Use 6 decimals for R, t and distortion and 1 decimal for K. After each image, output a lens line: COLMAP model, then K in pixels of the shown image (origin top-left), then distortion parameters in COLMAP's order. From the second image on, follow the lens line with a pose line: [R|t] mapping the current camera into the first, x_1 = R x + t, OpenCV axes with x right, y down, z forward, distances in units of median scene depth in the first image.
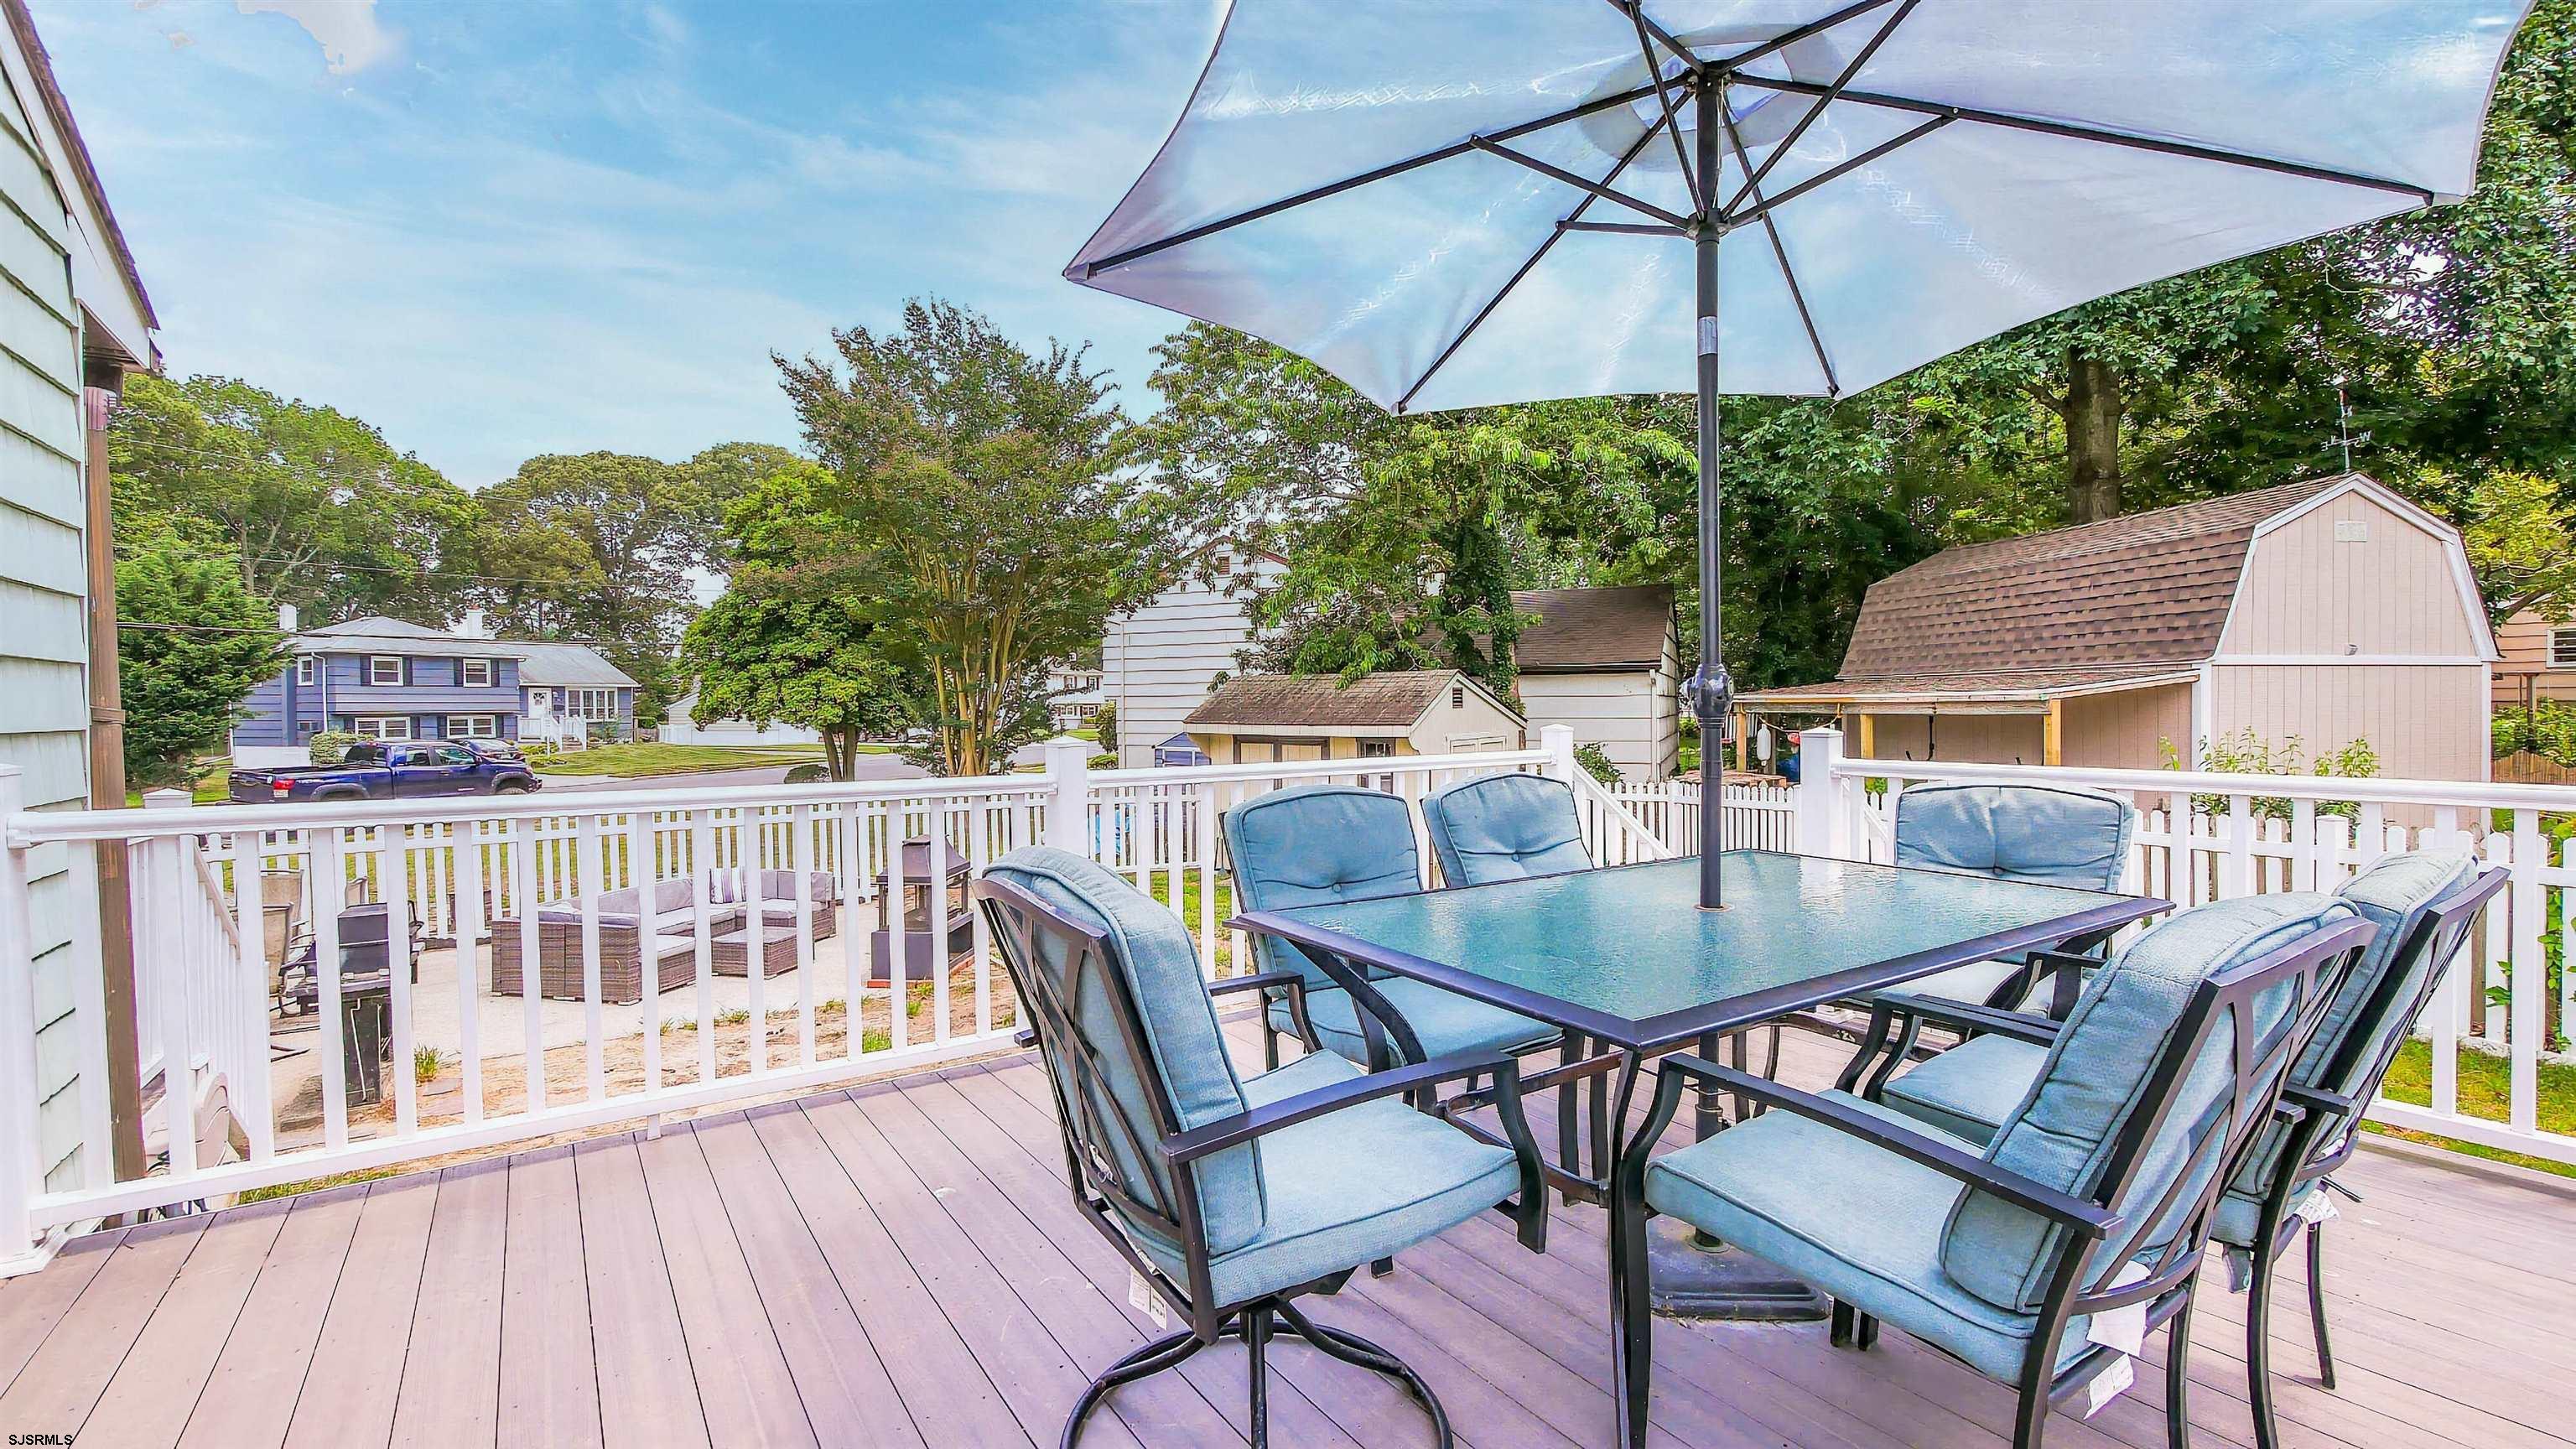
lens RADIAL K [[1061.6, 0, 1280.9], [0, 1061.6, 724.9], [0, 0, 1]] dist [-0.007122, 0.000307]
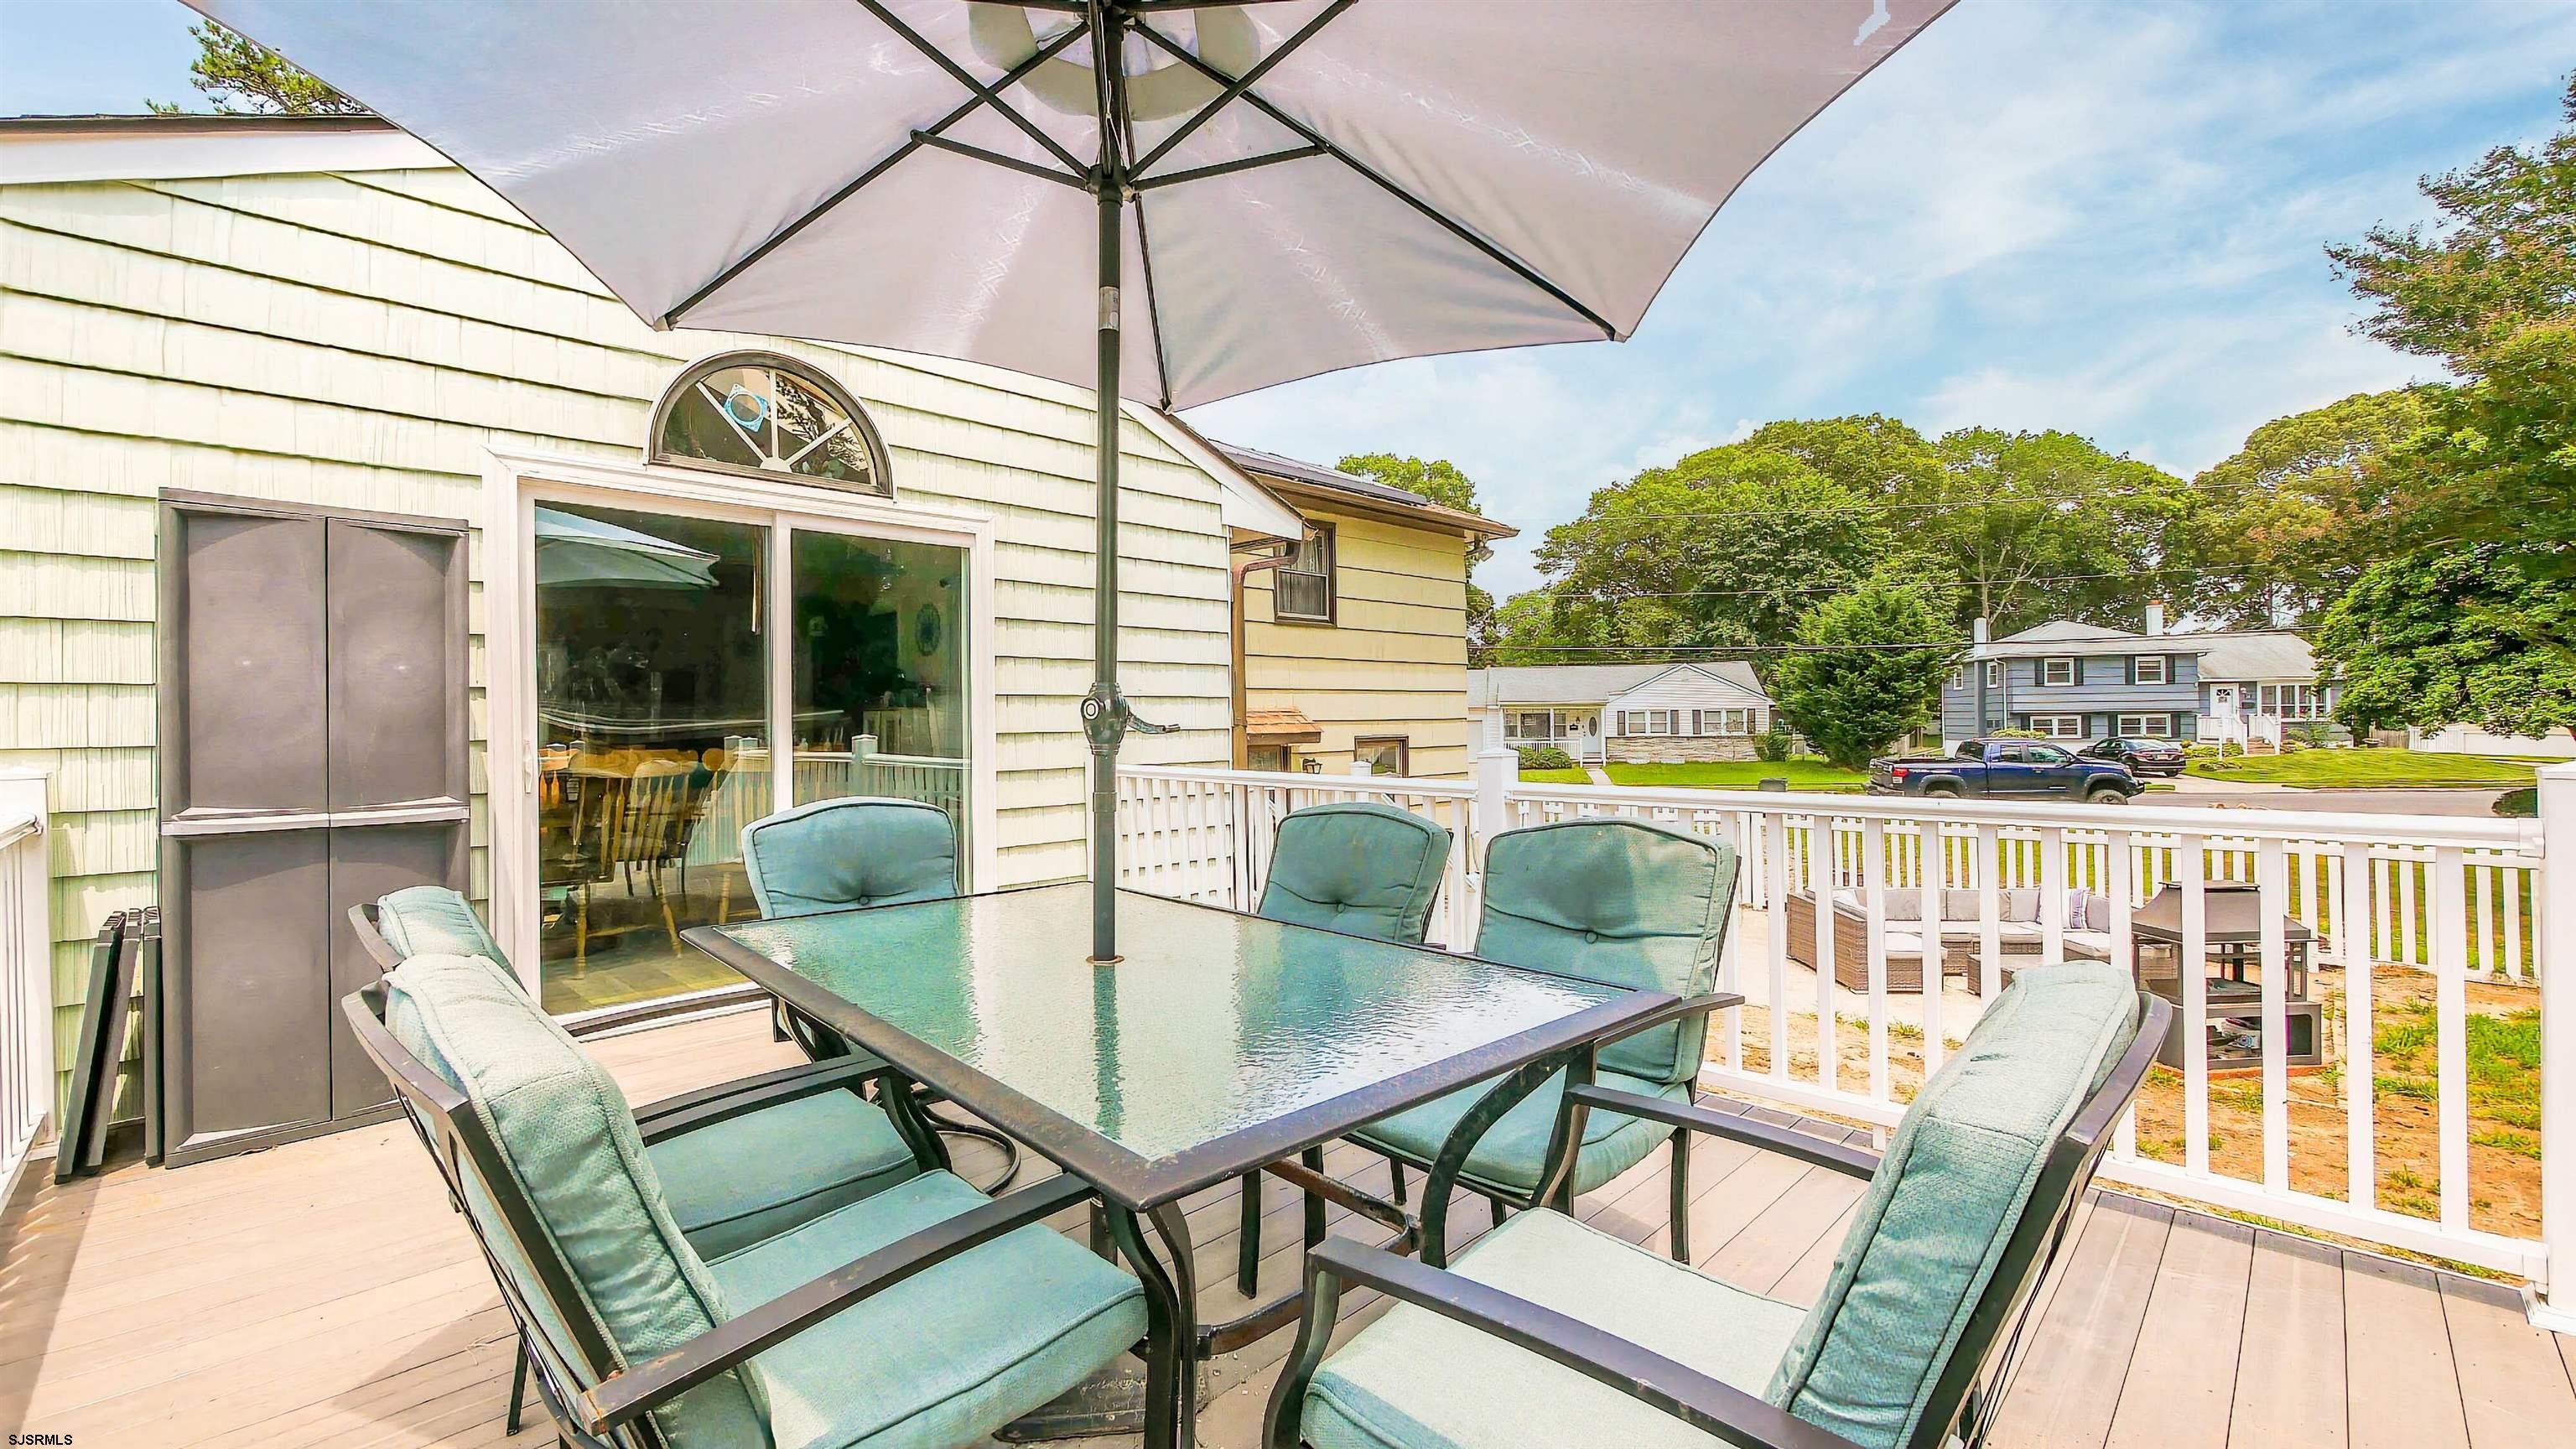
lens RADIAL K [[1061.6, 0, 1270.6], [0, 1061.6, 721.0], [0, 0, 1]] dist [-0.007122, 0.000307]
pose [[0.167909, 0.006470, -0.985781, 0.059249], [-0.007874, 0.999955, 0.005222, -0.001502], [0.985771, 0.006886, 0.167953, 0.044782]]
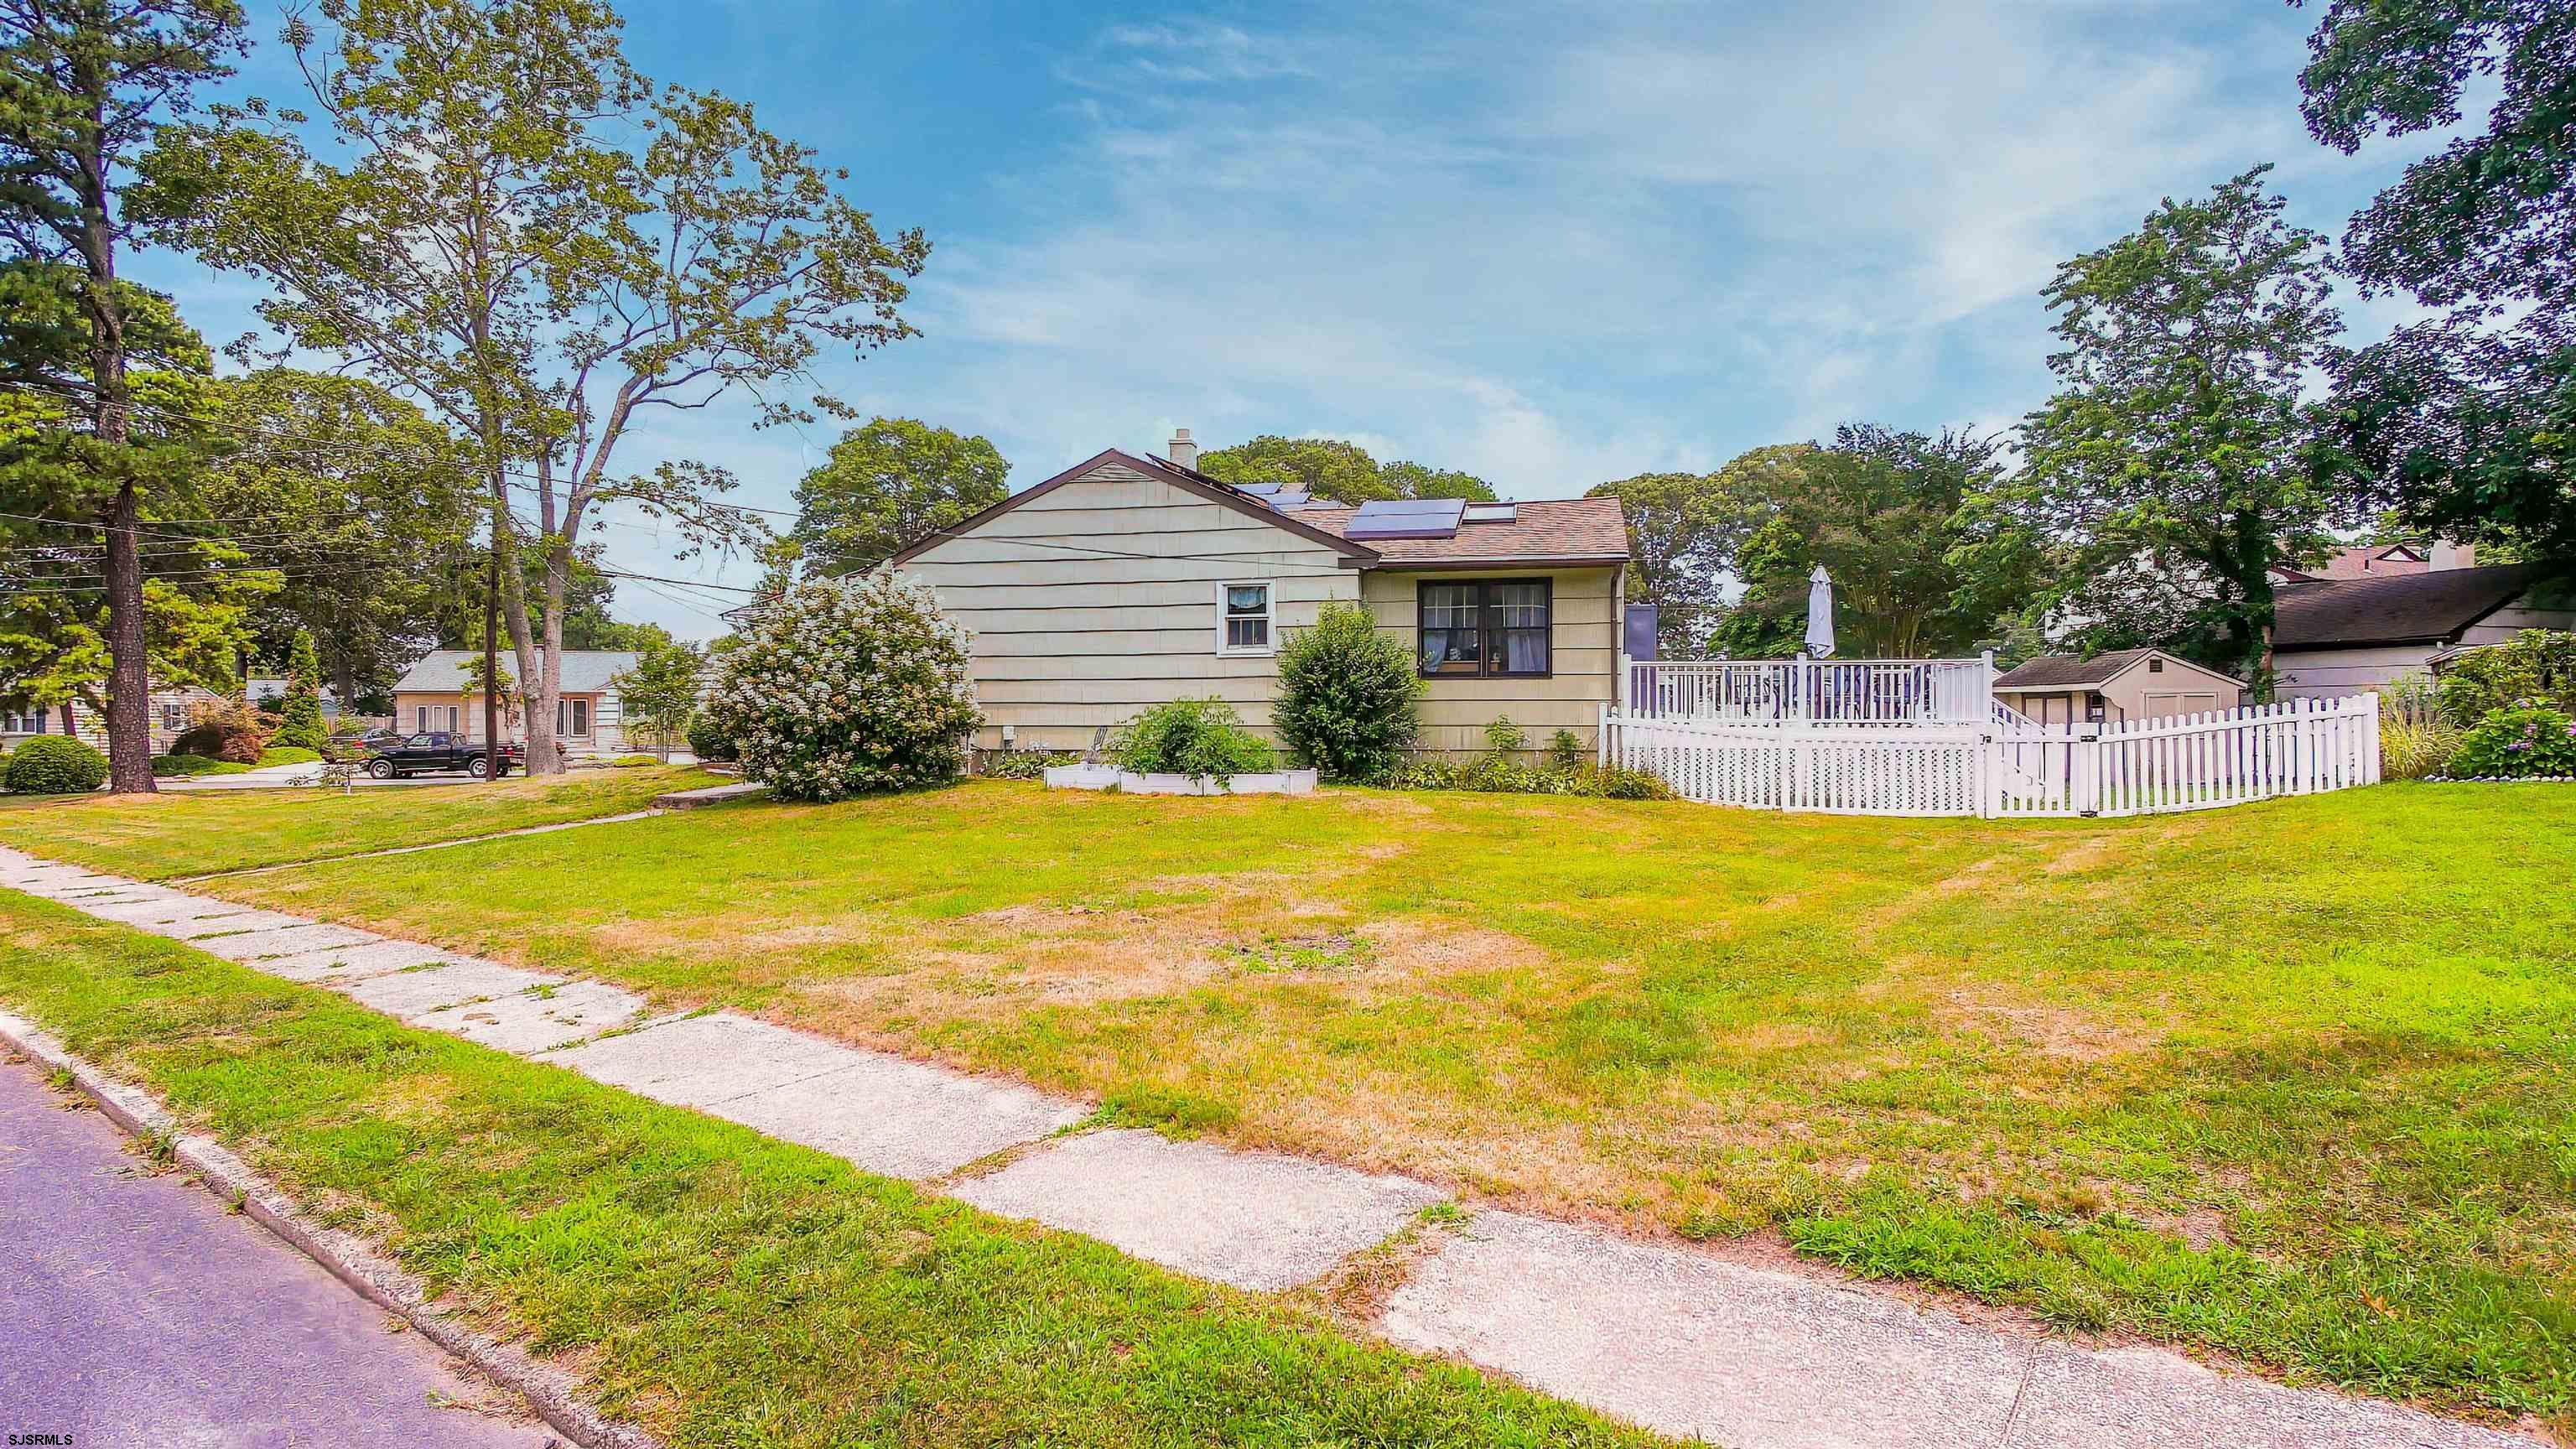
lens RADIAL K [[1333.2, 0, 1290.8], [0, 1333.2, 713.8], [0, 0, 1]] dist [-0.002758, -0.000480]
pose [[0.681443, -0.000061, -0.731871, 0.215678], [-0.015156, 0.999784, -0.014196, 0.027149], [0.731714, 0.020766, 0.681296, -0.371598]]
